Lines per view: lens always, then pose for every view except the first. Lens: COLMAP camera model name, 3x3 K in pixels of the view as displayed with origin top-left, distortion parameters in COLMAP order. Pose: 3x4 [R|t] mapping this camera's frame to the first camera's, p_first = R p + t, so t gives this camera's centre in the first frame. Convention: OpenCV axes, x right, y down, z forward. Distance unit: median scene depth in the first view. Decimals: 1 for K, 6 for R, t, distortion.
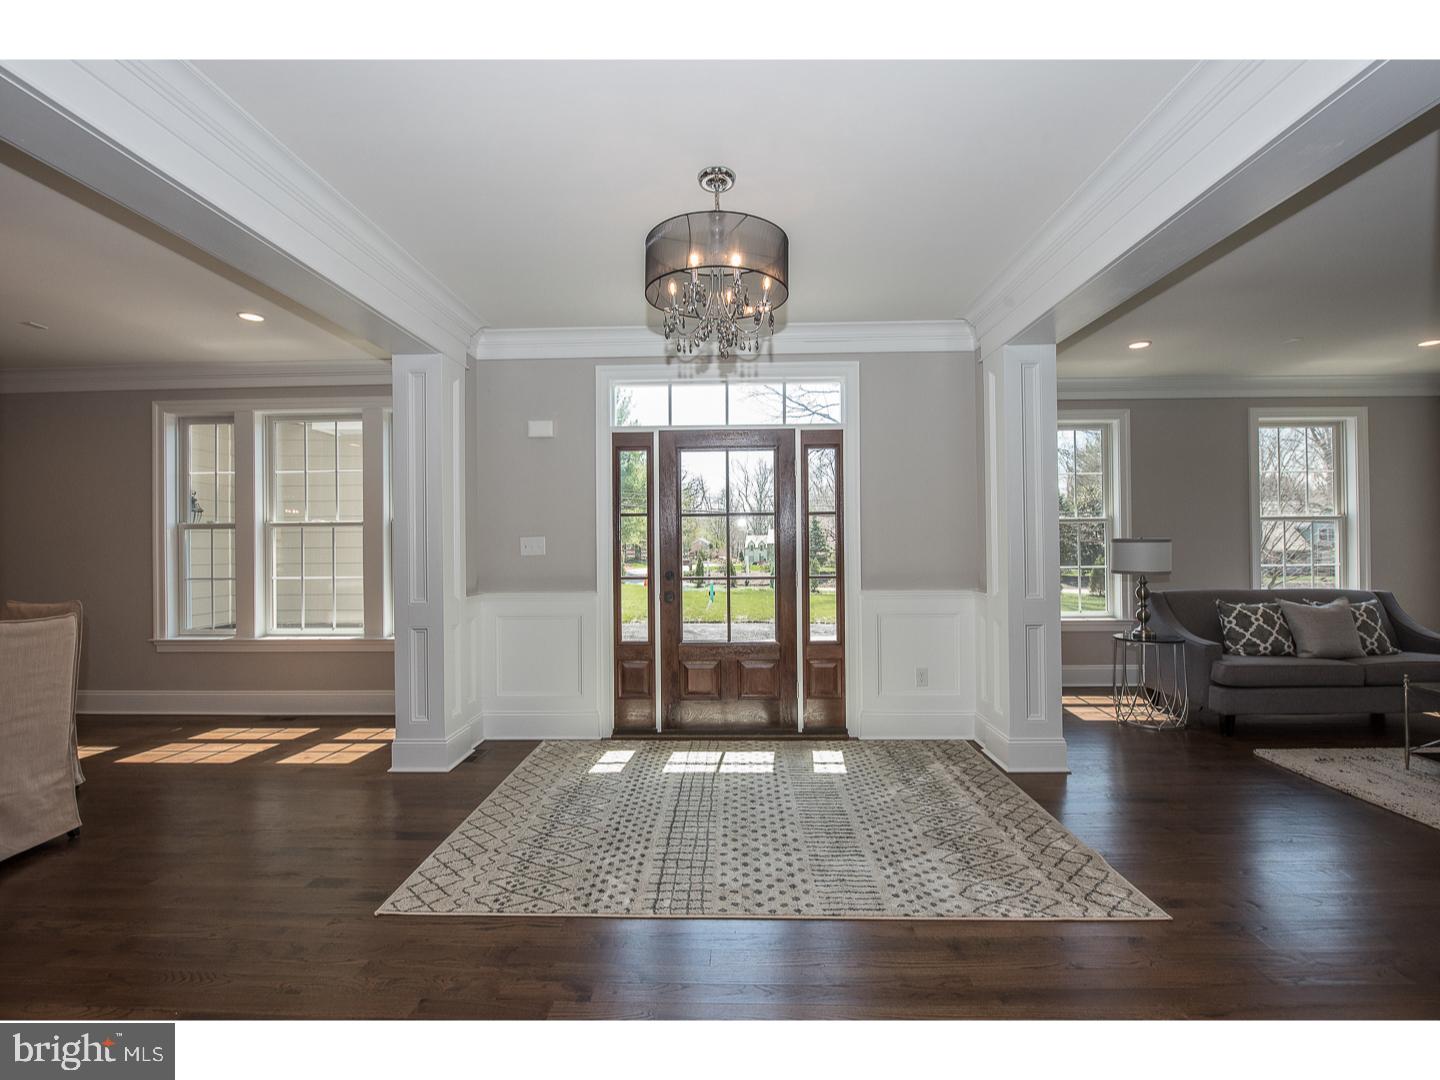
lens RADIAL K [[645.8, 0, 718.4], [0, 645.8, 543.0], [0, 0, 1]] dist [-0.018523, -0.000513]
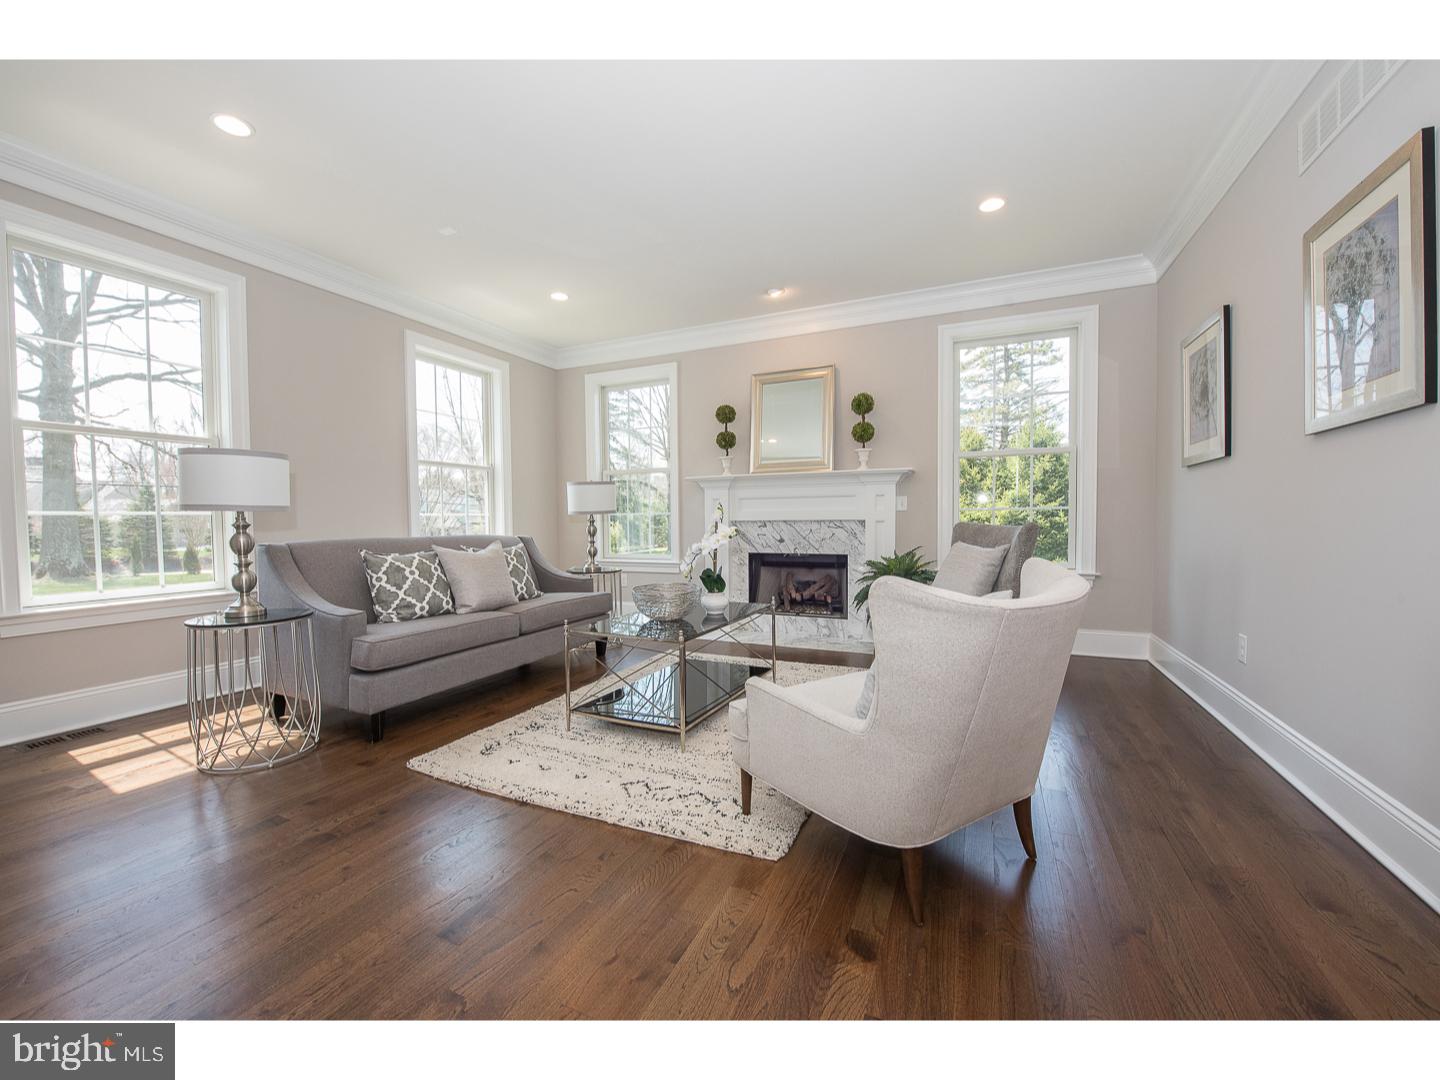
lens RADIAL K [[573.1, 0, 717.1], [0, 573.1, 538.4], [0, 0, 1]] dist [-0.001780, -0.010987]
pose [[0.388028, -0.023616, 0.921345, 0.349937], [0.000949, 0.999681, 0.025224, 0.061293], [-0.921647, -0.008914, 0.387926, 0.389114]]
